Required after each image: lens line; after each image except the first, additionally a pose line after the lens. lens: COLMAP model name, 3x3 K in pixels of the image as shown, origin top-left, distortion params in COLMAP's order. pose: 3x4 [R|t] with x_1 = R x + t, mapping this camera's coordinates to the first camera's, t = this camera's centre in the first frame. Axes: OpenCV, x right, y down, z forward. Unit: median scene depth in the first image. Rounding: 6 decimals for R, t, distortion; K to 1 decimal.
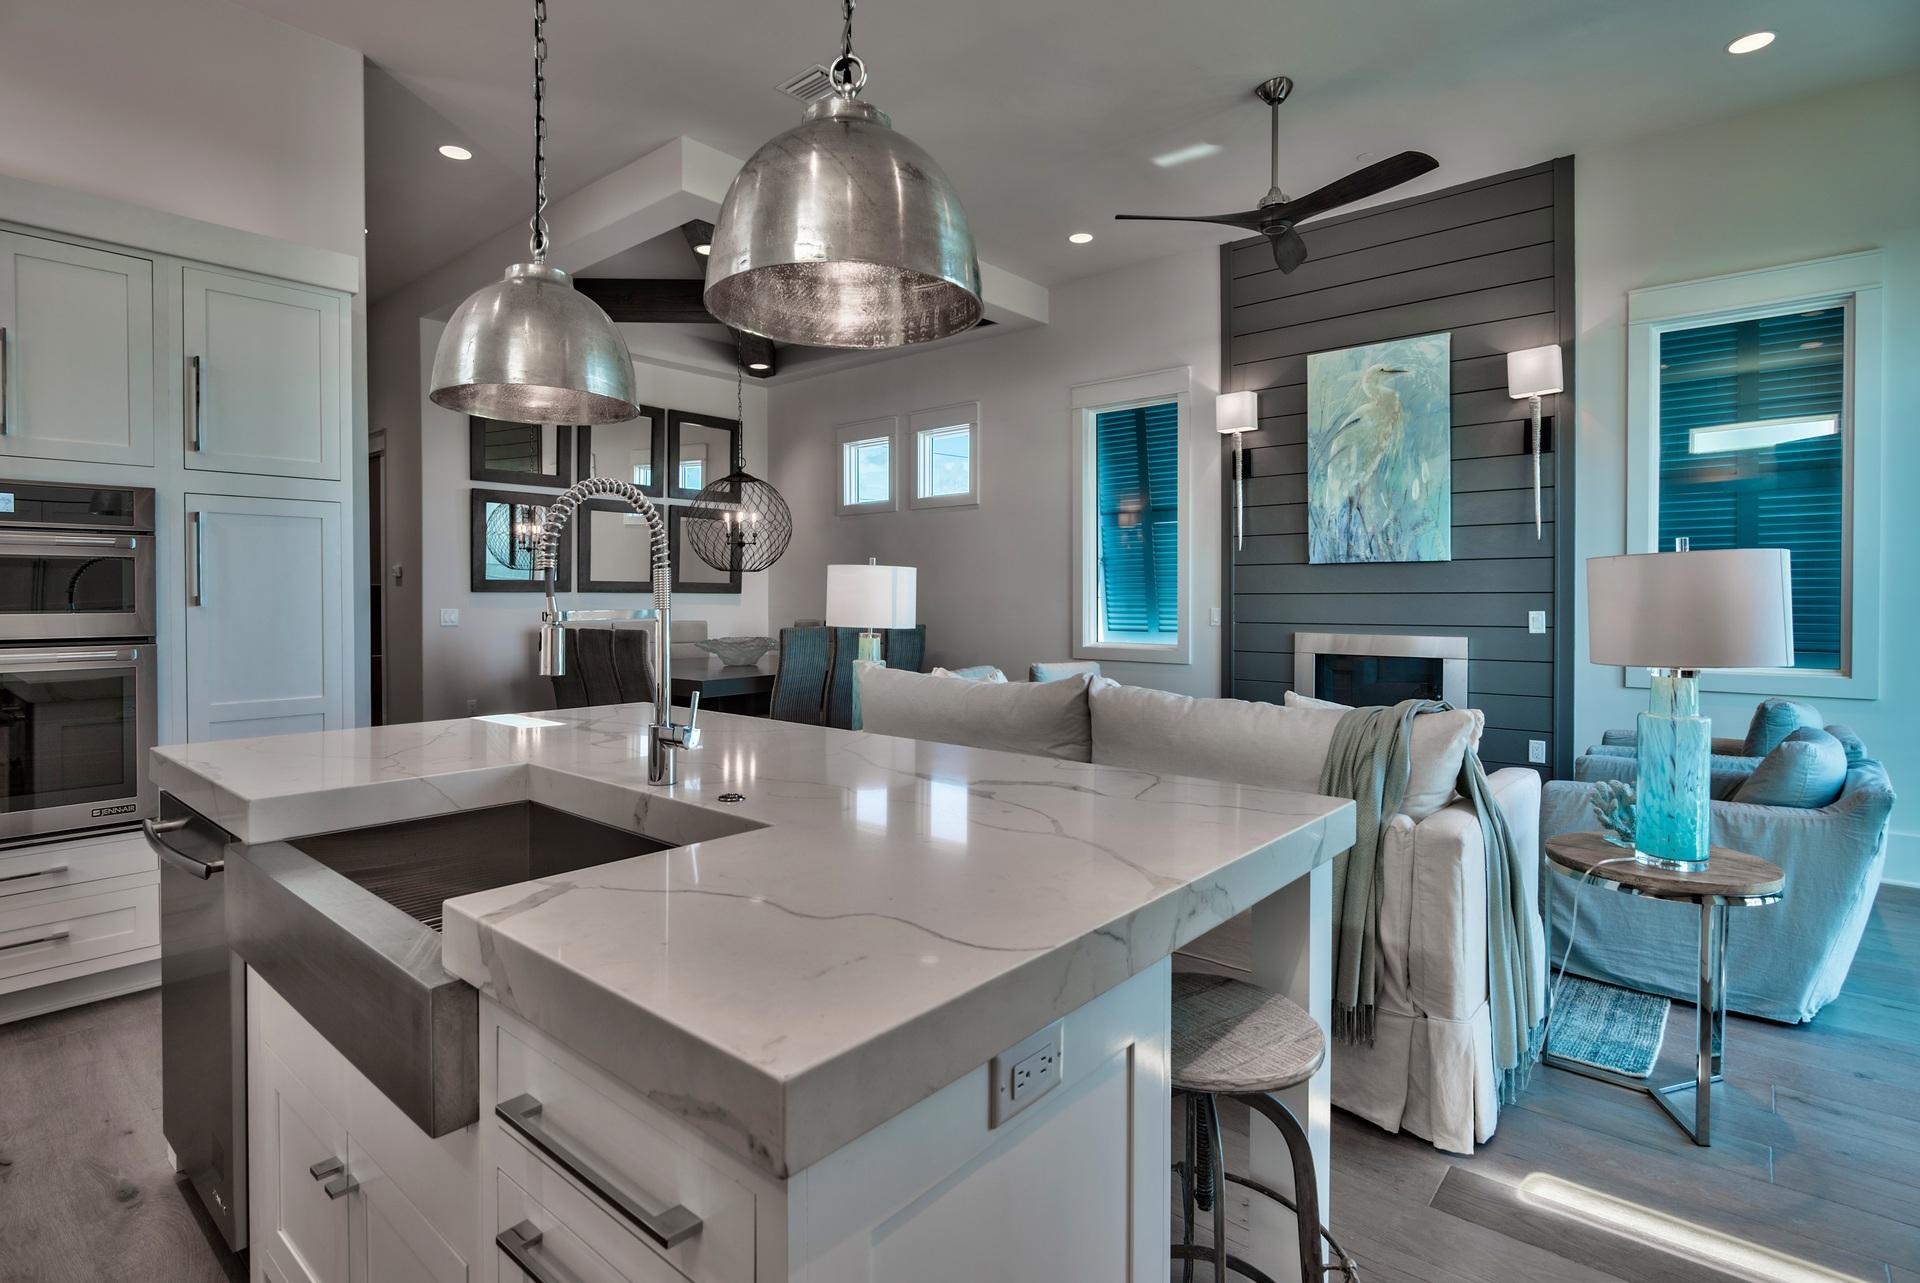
lens RADIAL K [[937.2, 0, 965.5], [0, 937.2, 570.7], [0, 0, 1]] dist [-0.000806, 0.000019]
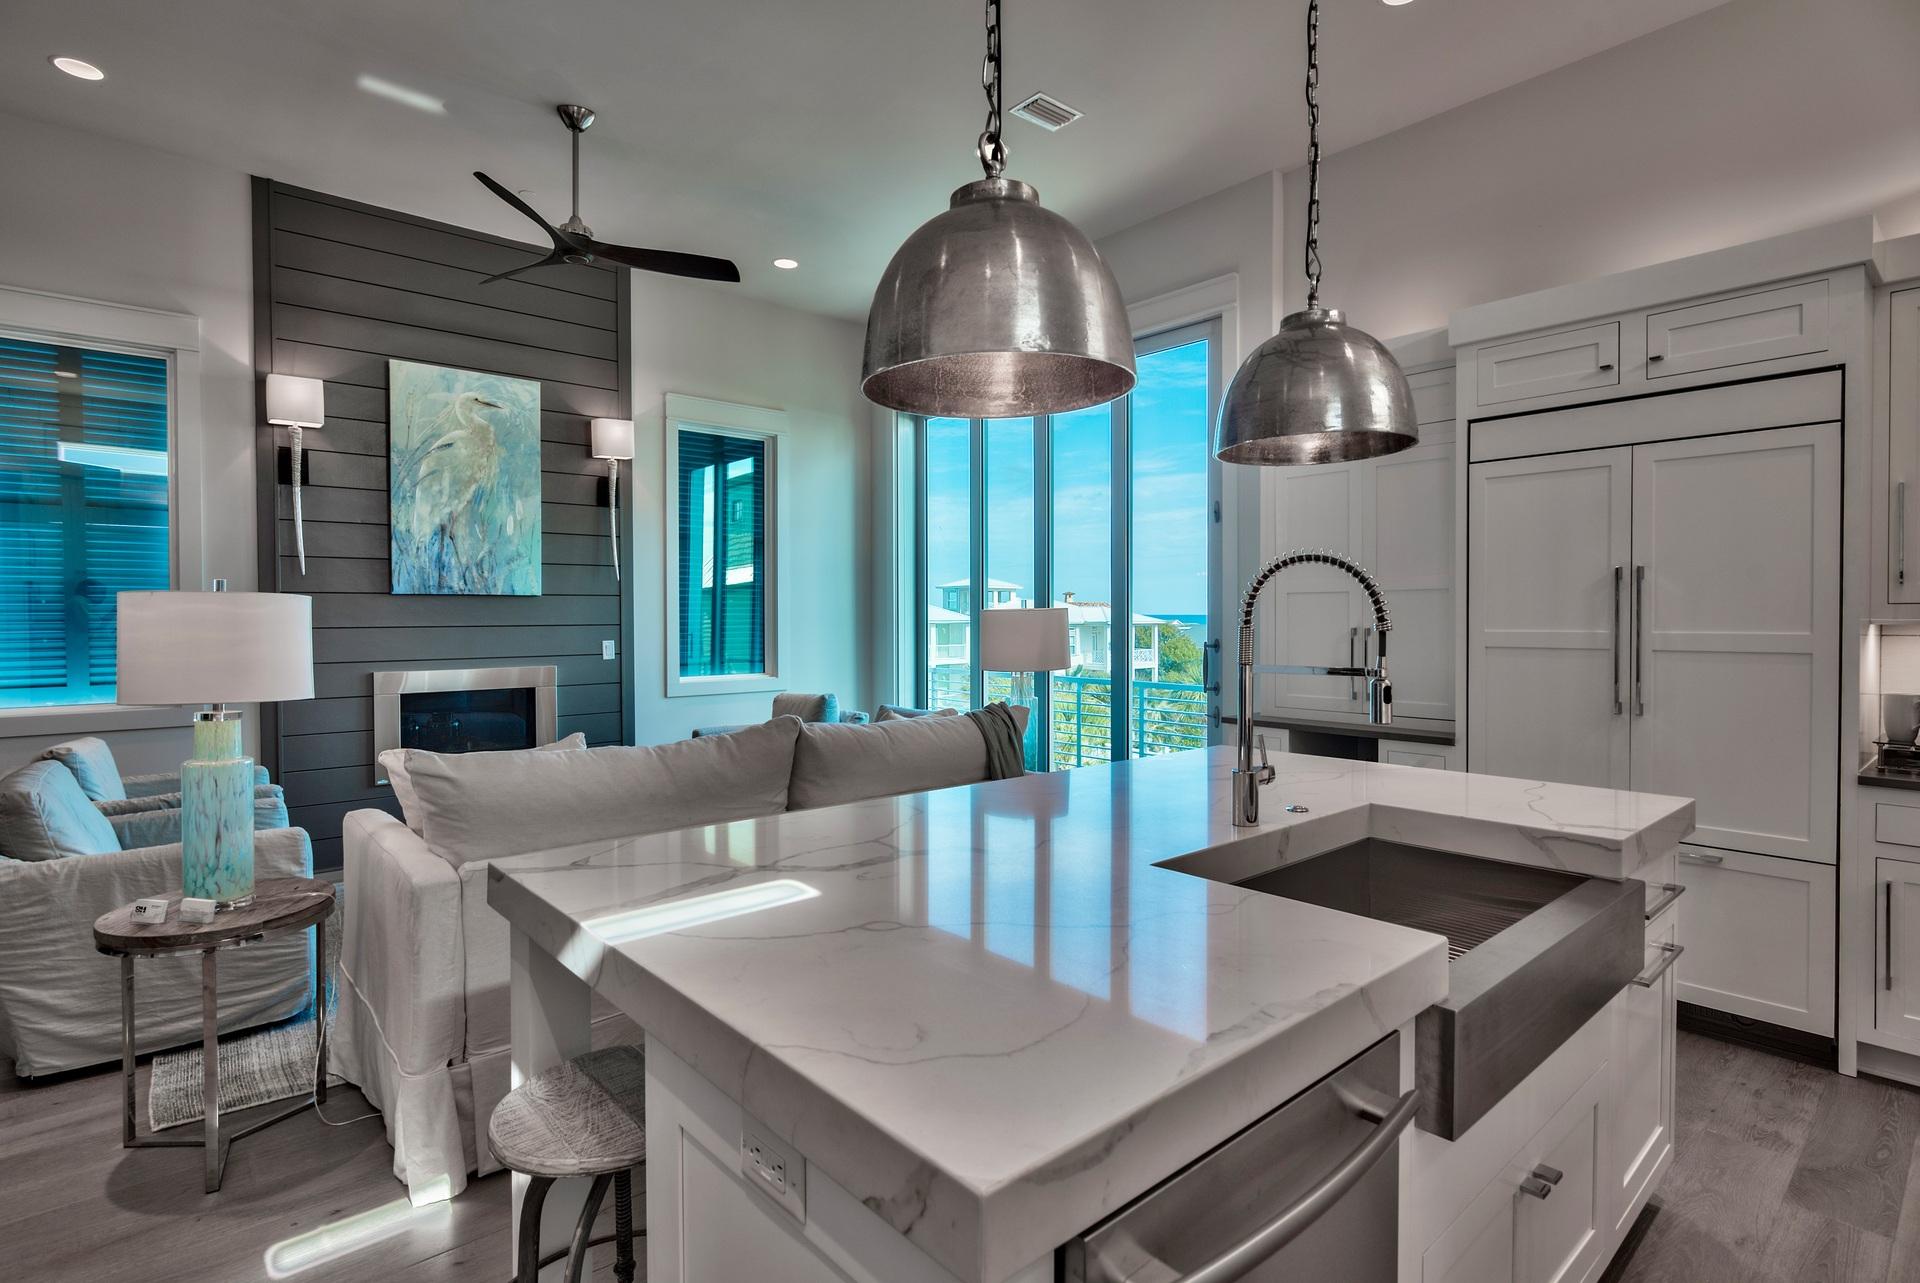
lens RADIAL K [[937.9, 0, 953.5], [0, 937.9, 613.8], [0, 0, 1]] dist [-0.014308, 0.000169]
pose [[0.160438, 0.010987, 0.986985, -0.440540], [-0.013720, 0.999866, -0.008901, 0.012643], [-0.986951, -0.012113, 0.160567, 0.345129]]
